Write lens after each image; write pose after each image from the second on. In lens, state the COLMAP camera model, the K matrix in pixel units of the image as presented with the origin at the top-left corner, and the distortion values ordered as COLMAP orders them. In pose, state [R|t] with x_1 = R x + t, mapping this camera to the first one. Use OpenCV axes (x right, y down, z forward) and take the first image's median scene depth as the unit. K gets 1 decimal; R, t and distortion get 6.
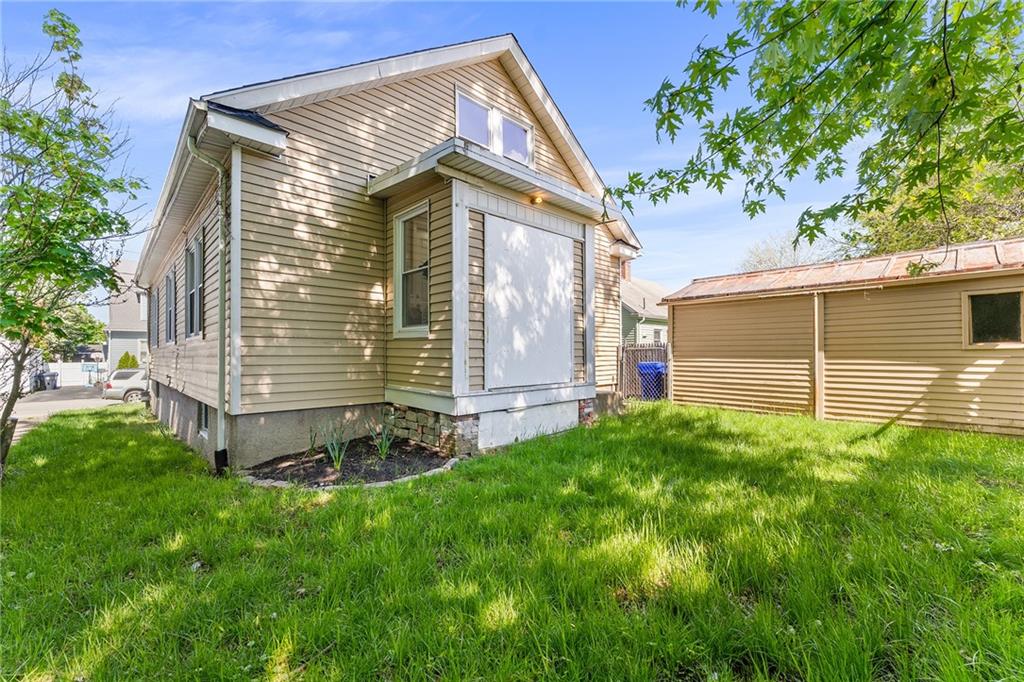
lens RADIAL K [[420.2, 0, 515.7], [0, 420.2, 345.9], [0, 0, 1]] dist [0.000036, -0.000233]
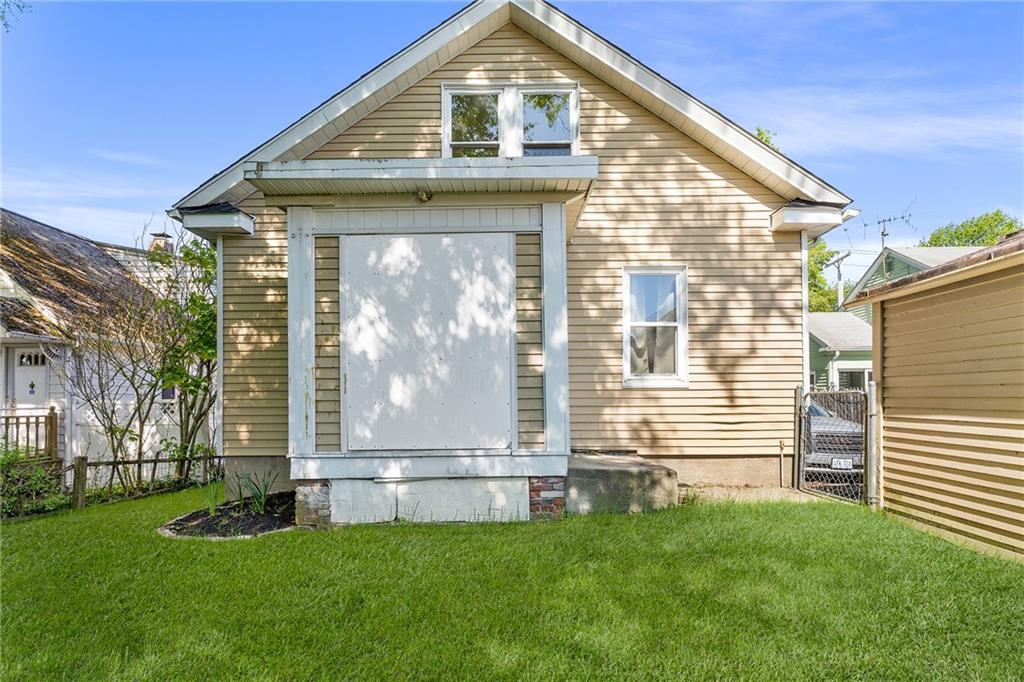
lens RADIAL K [[435.5, 0, 514.2], [0, 435.5, 392.0], [0, 0, 1]] dist [-0.000607, -0.000127]
pose [[0.716985, -0.012483, -0.696977, 0.716208], [0.019204, 0.999814, 0.001848, -0.006009], [0.696824, -0.014710, 0.717091, 0.590937]]
